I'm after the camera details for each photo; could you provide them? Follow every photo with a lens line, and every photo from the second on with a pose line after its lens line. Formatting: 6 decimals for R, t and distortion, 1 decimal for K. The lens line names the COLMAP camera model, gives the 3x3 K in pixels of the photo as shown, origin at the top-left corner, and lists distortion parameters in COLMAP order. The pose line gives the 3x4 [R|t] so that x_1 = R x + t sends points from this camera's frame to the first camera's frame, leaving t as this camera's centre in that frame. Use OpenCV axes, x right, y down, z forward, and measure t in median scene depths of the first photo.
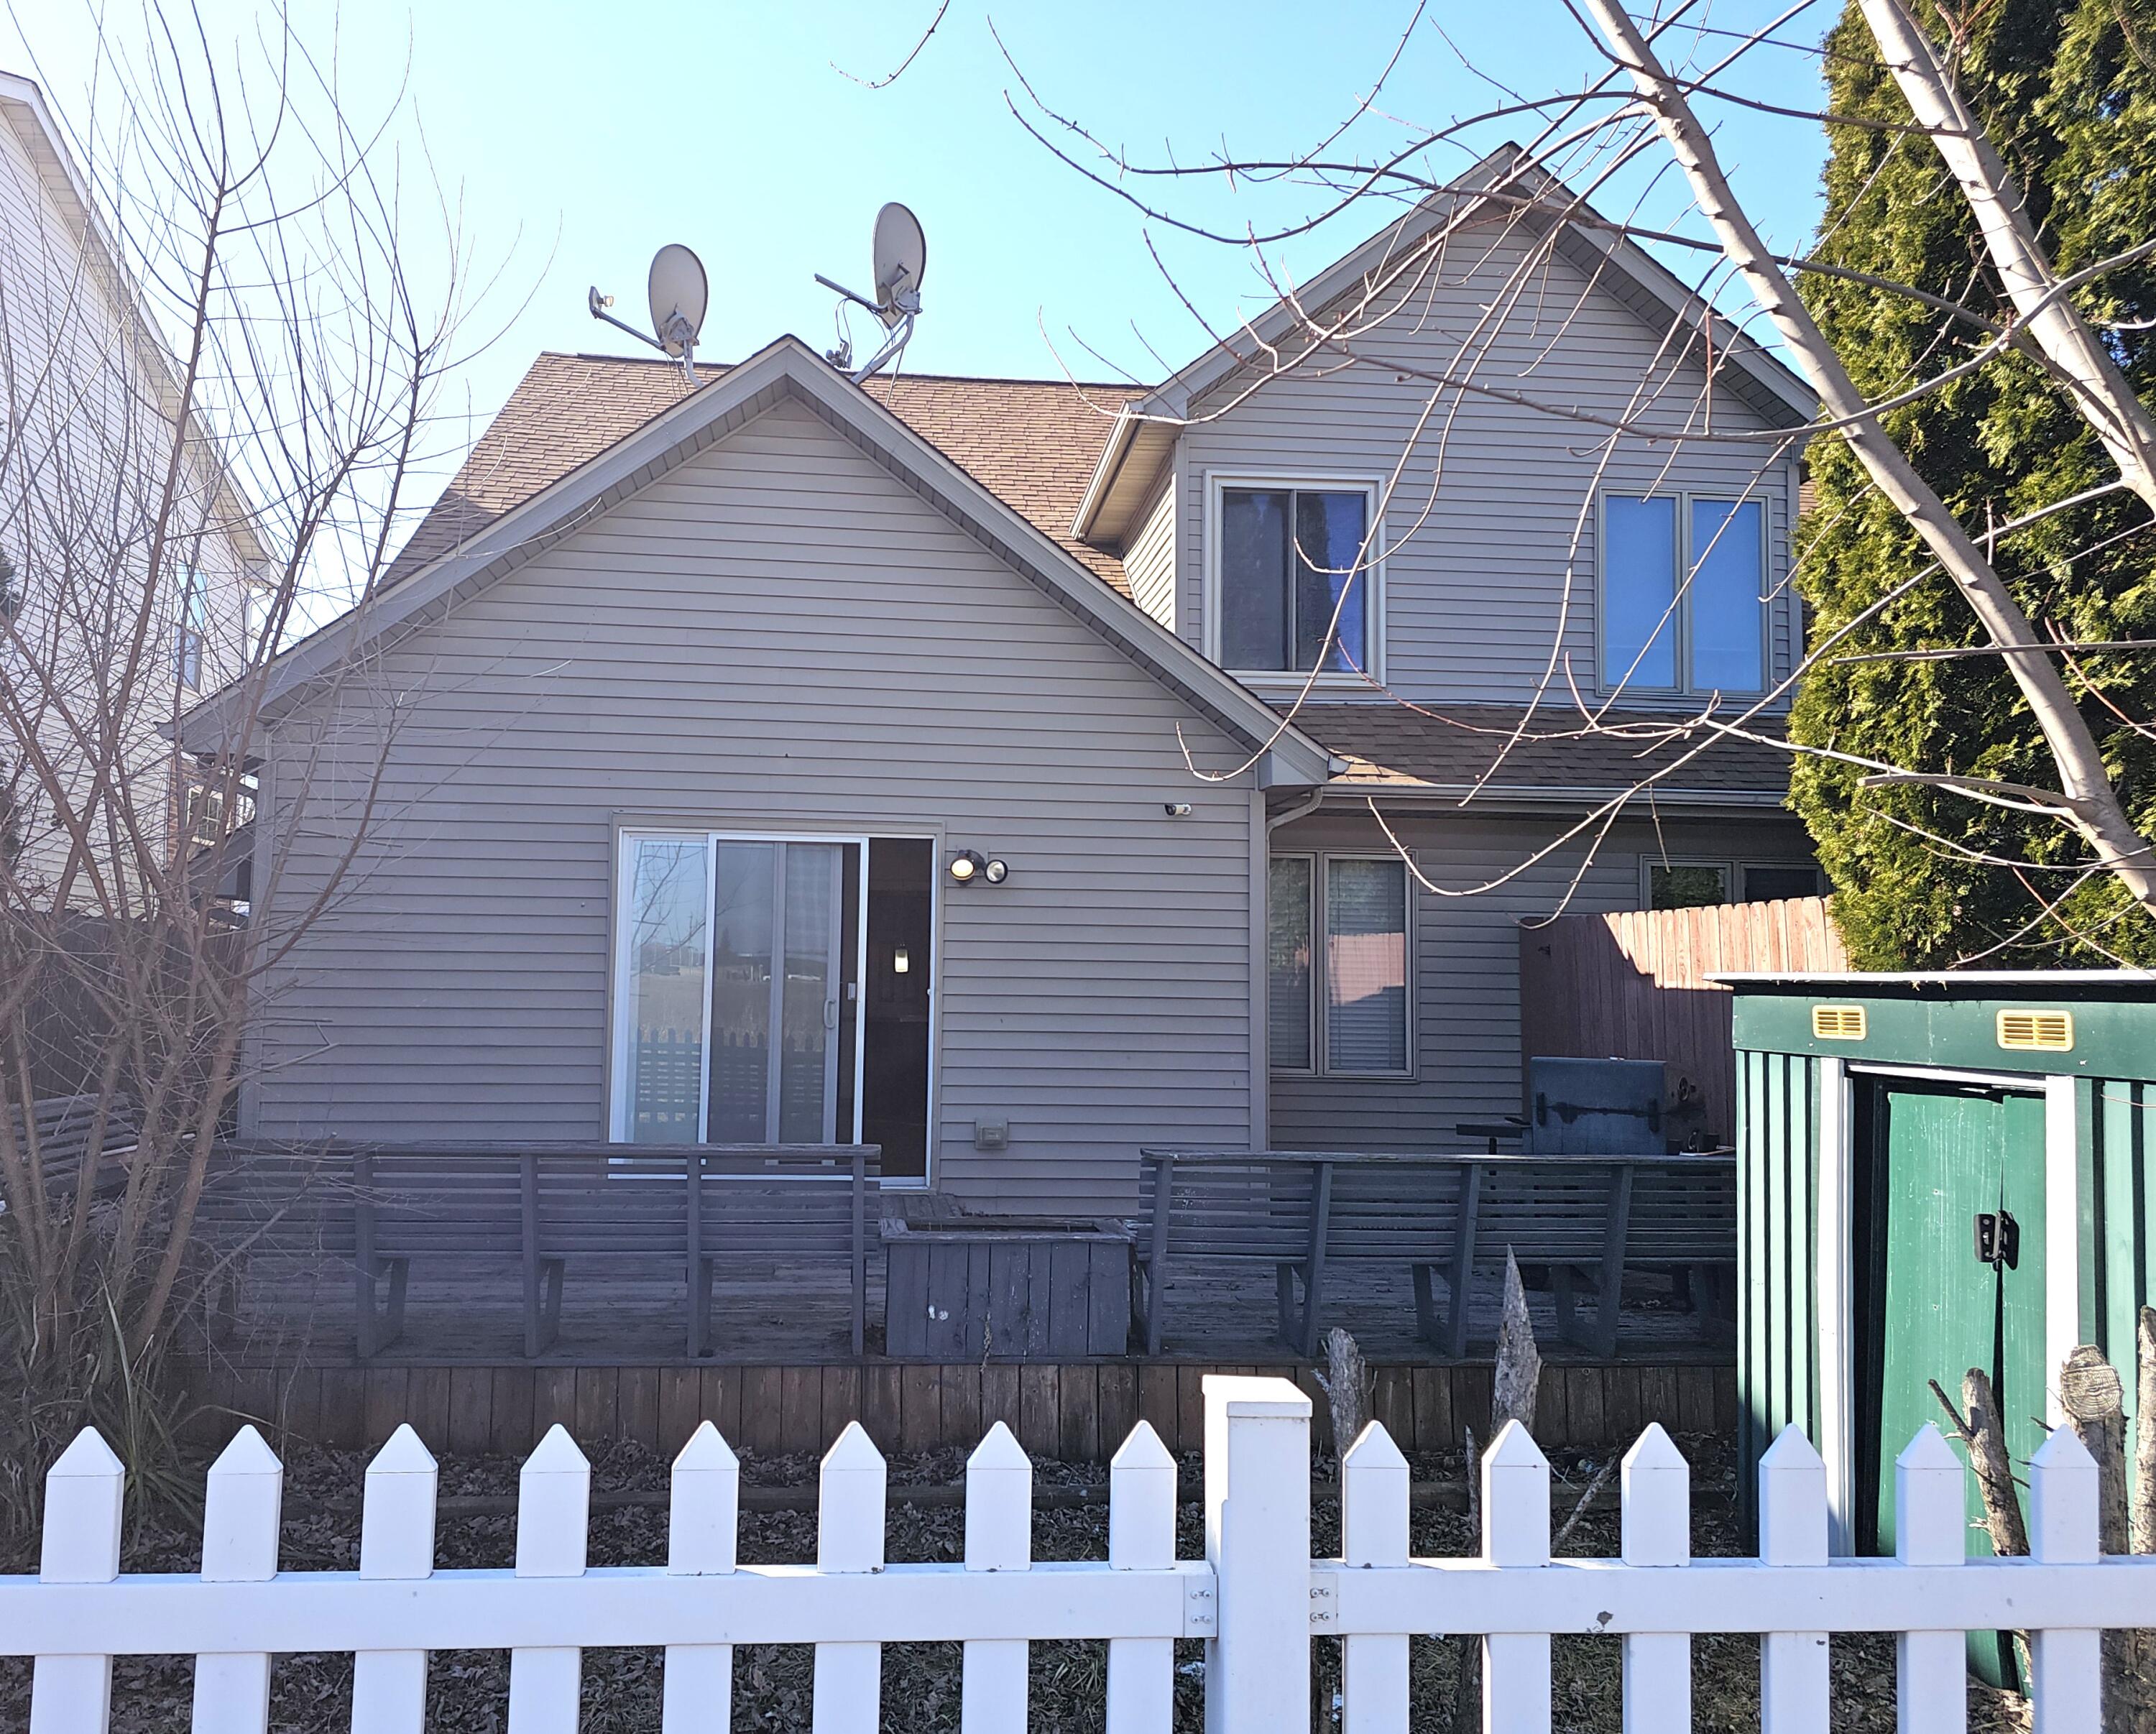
lens RADIAL K [[1662.4, 0, 1078.0], [0, 1662.4, 867.0], [0, 0, 1]] dist [0.037857, -0.001576]
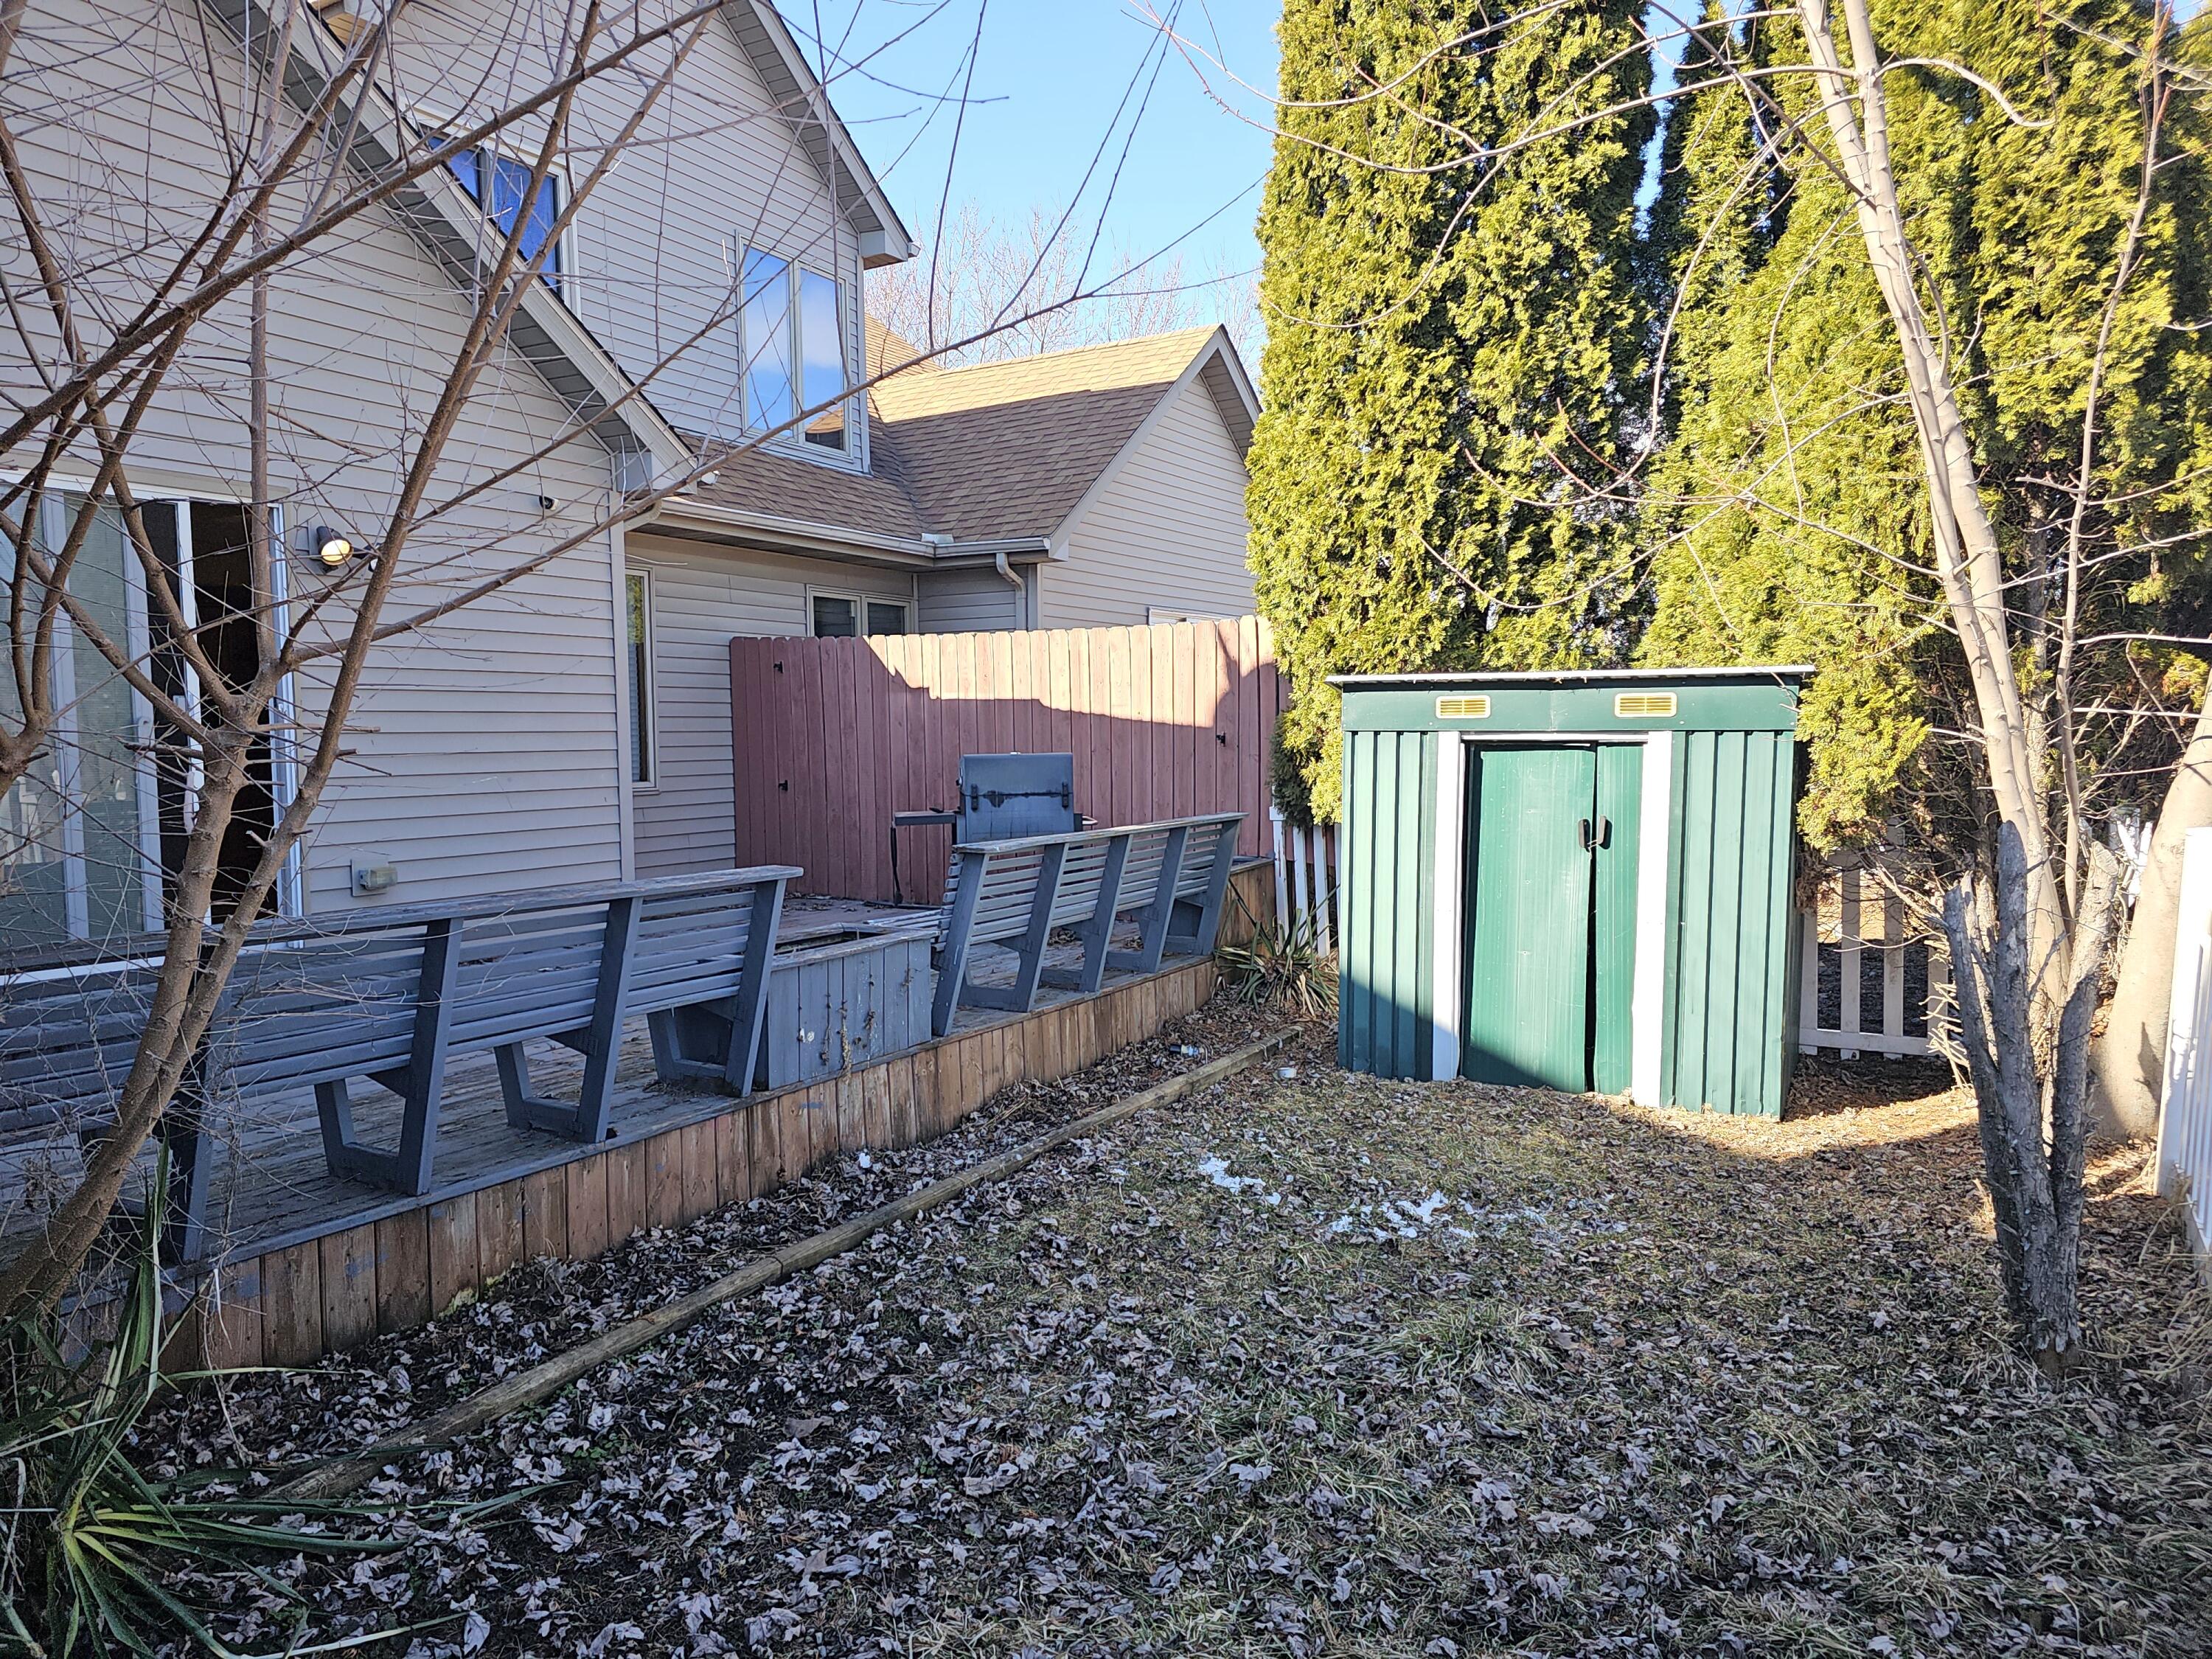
lens RADIAL K [[1469.6, 0, 1107.3], [0, 1469.6, 845.8], [0, 0, 1]] dist [0.055829, -0.044501]
pose [[0.574141, -0.085300, 0.814301, -0.672417], [-0.043890, 0.989922, 0.134643, 0.041790], [-0.817579, -0.113044, 0.564611, 0.408358]]
